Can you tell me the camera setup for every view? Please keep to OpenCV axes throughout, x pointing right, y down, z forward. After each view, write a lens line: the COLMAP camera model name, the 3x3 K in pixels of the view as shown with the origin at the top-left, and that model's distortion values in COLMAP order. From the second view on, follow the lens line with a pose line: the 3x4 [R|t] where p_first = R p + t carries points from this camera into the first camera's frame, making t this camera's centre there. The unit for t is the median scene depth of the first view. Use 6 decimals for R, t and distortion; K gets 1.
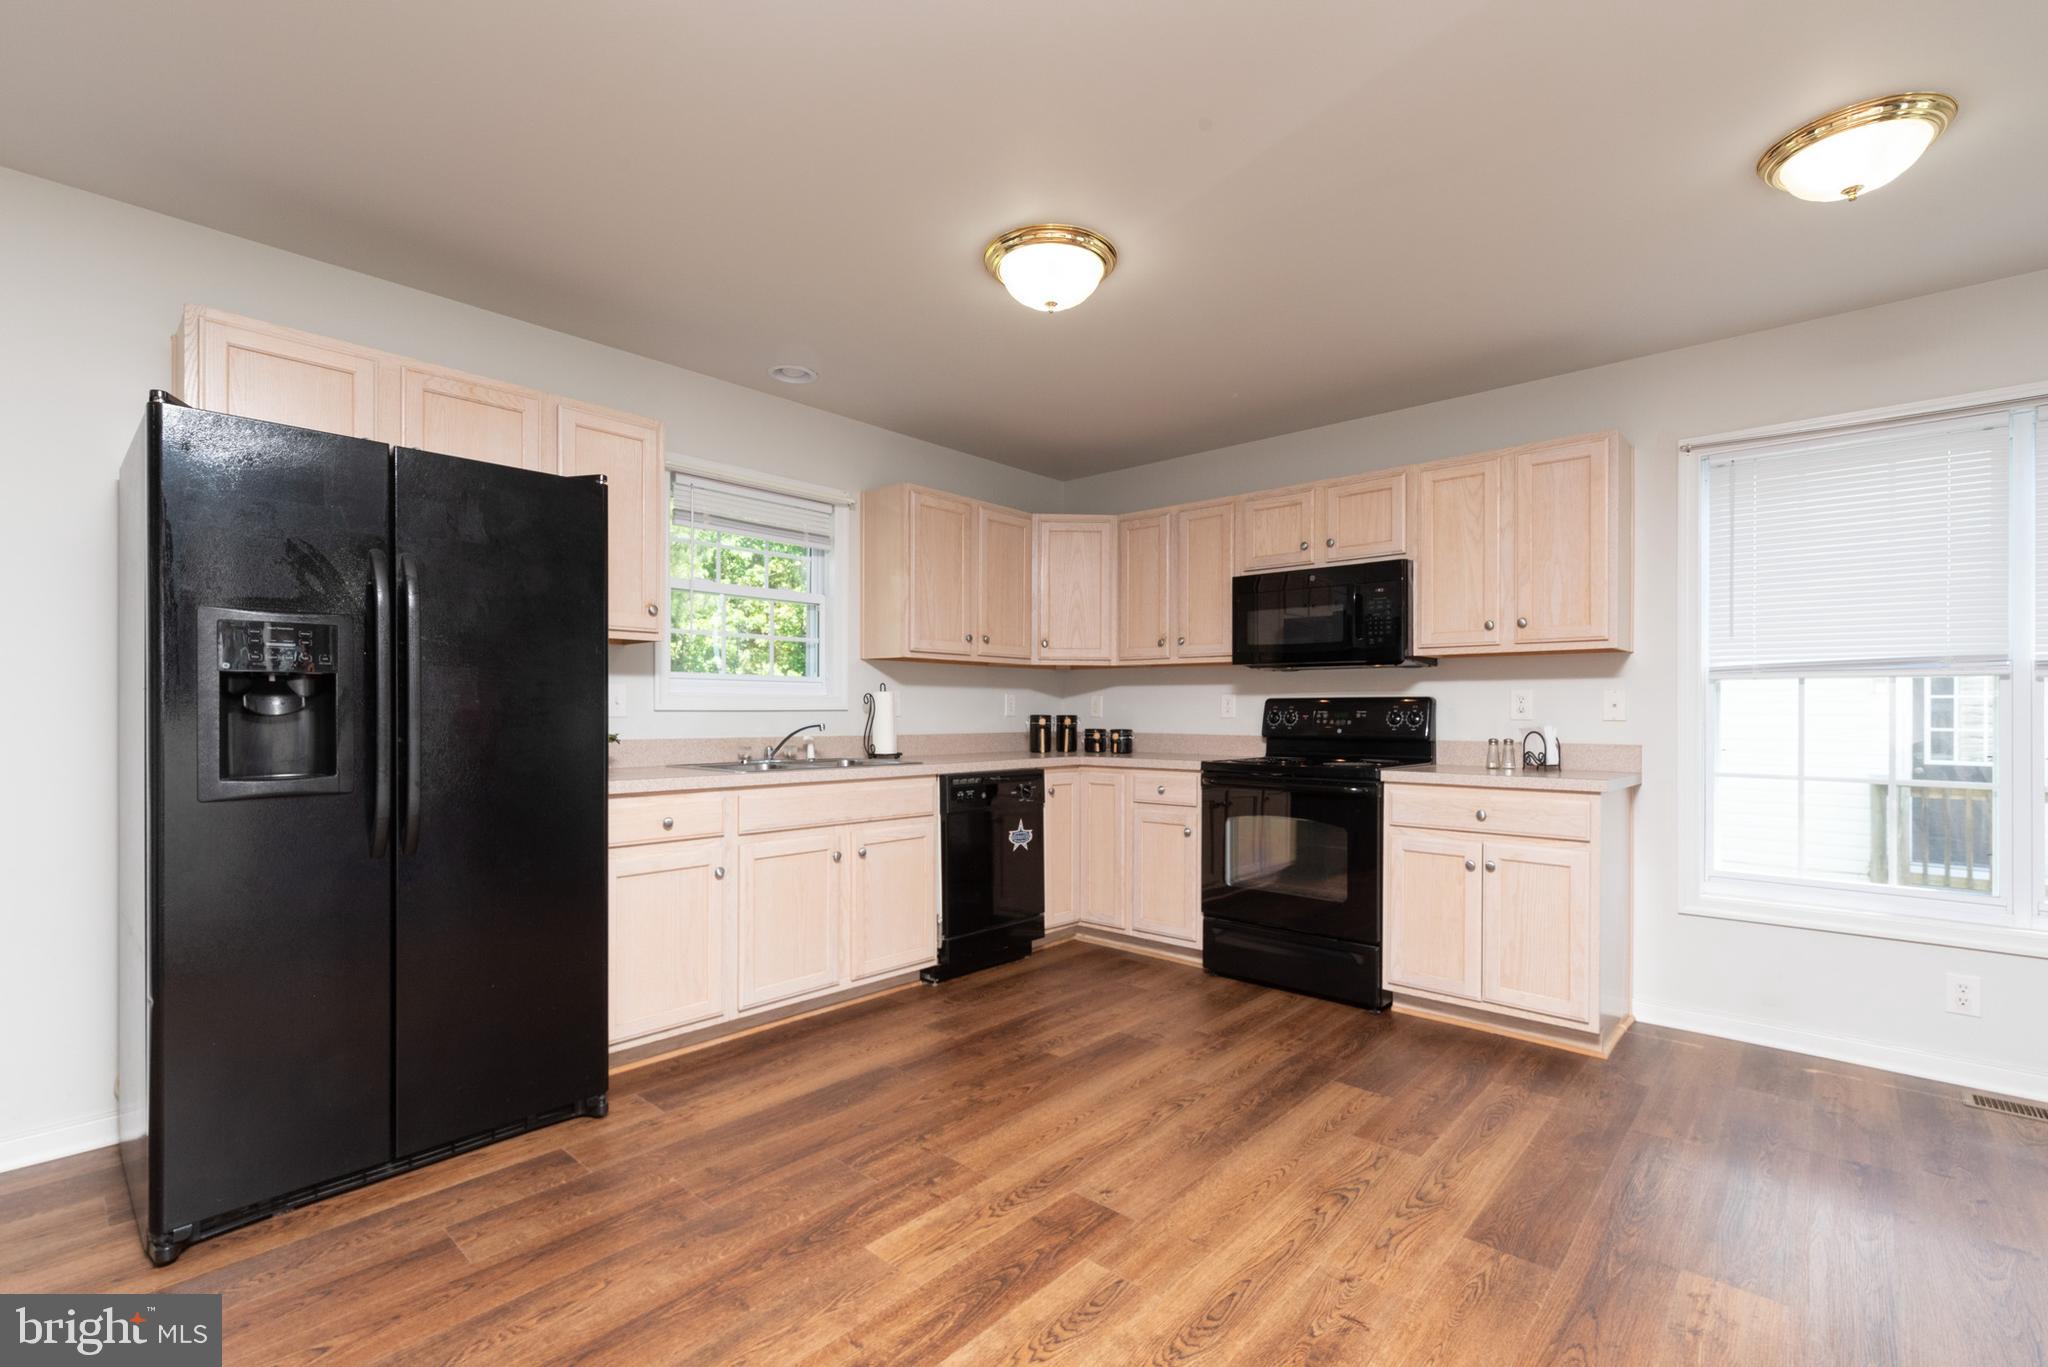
lens RADIAL K [[898.3, 0, 1028.1], [0, 898.3, 715.0], [0, 0, 1]] dist [0.002138, 0.000331]
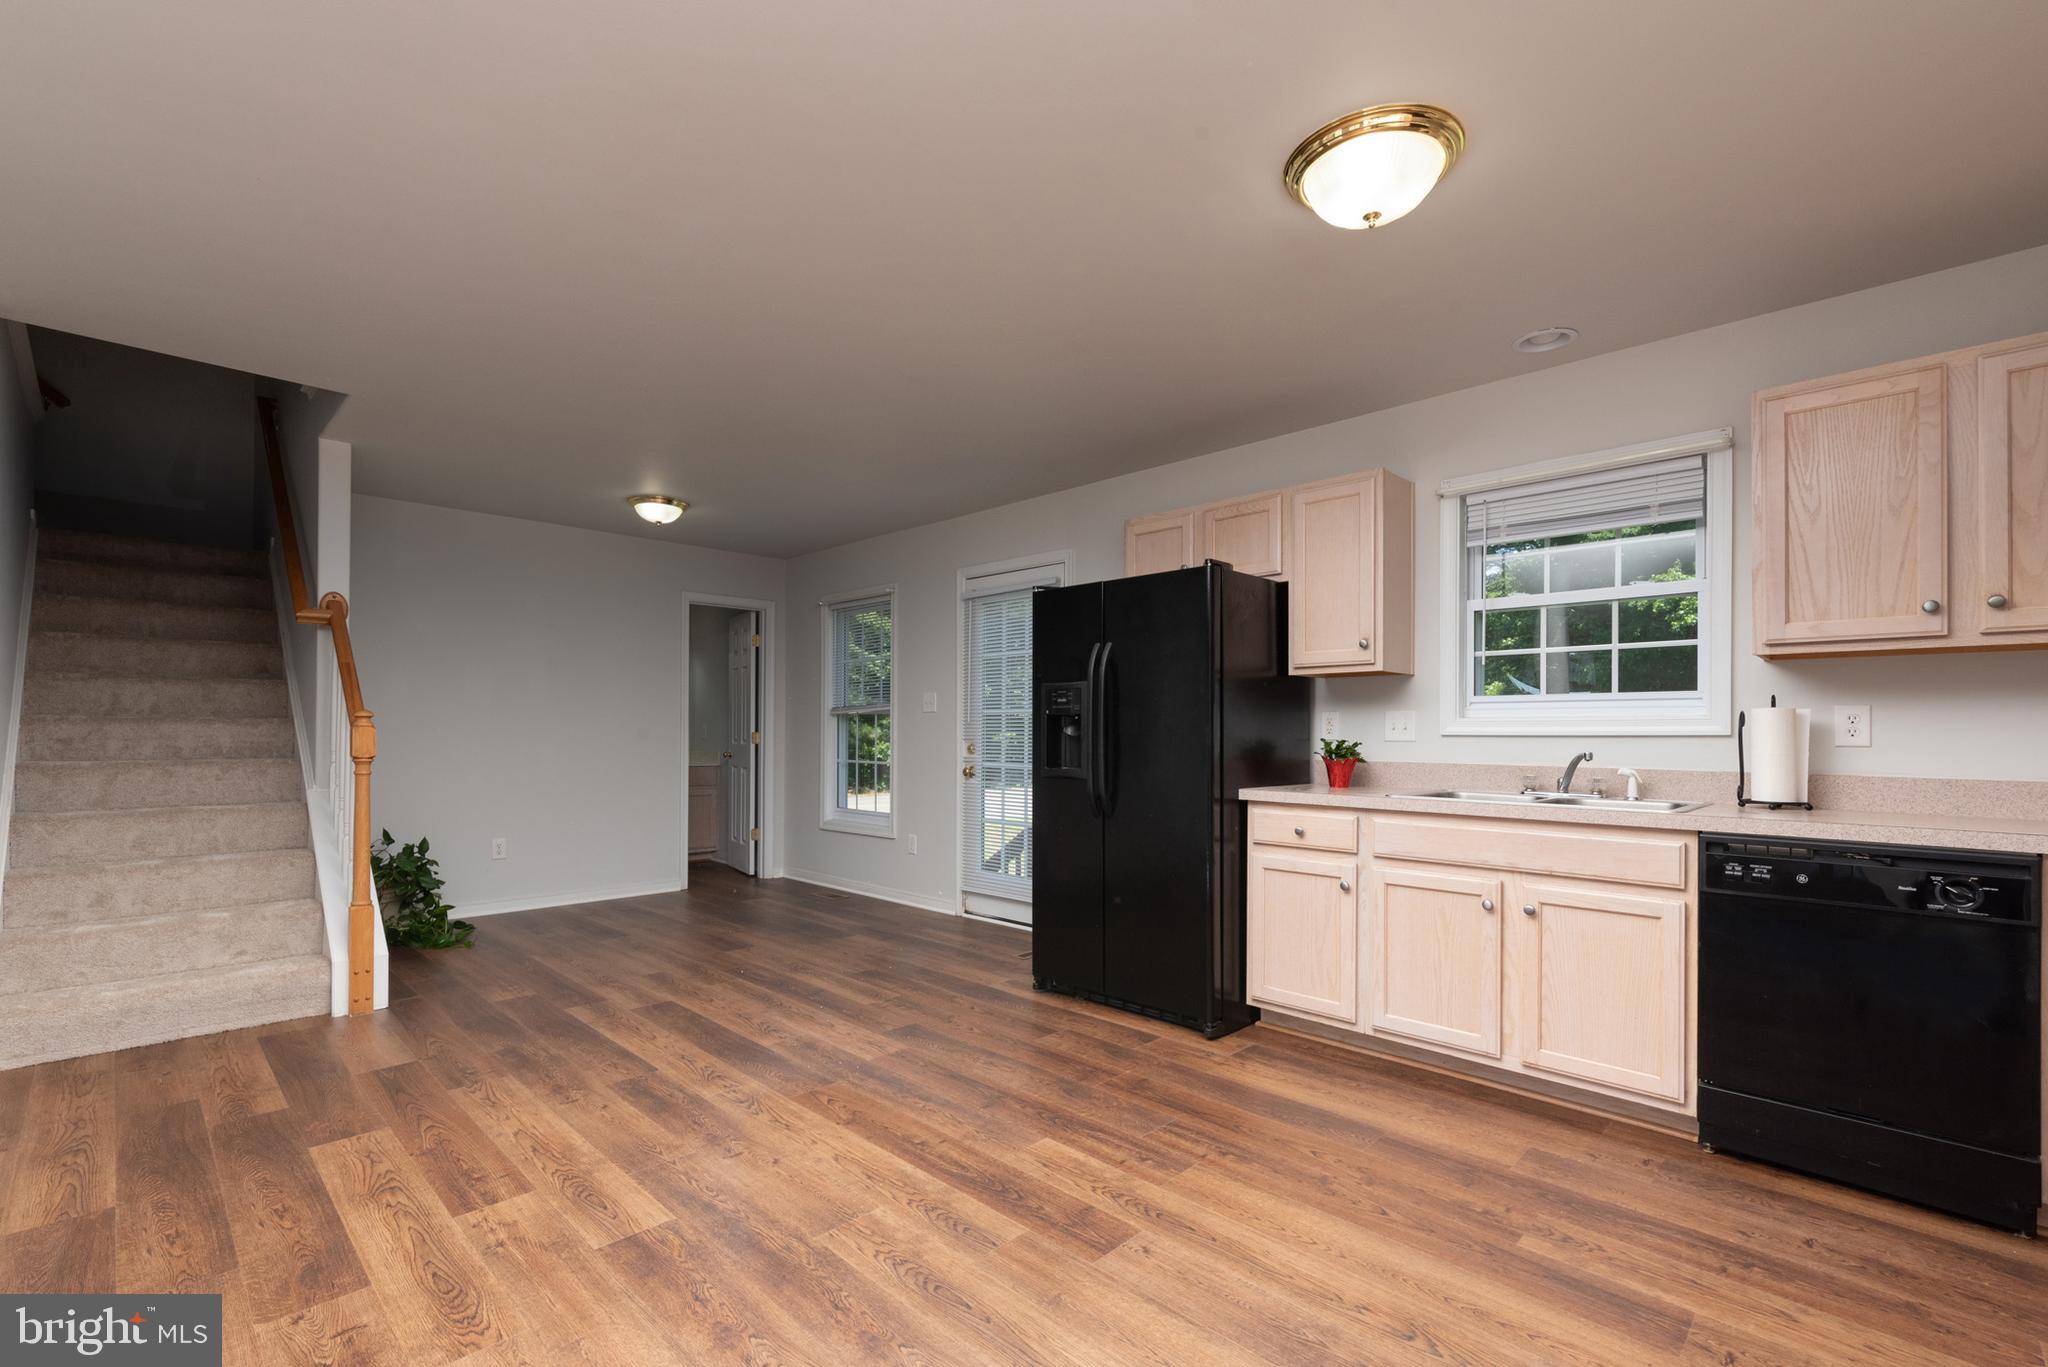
lens RADIAL K [[901.4, 0, 1008.8], [0, 901.4, 727.2], [0, 0, 1]] dist [0.001412, 0.000582]
pose [[-0.058107, -0.009319, -0.998267, 0.882279], [-0.009210, 0.999919, -0.008799, -0.000844], [0.998268, 0.008683, -0.058188, 0.777202]]
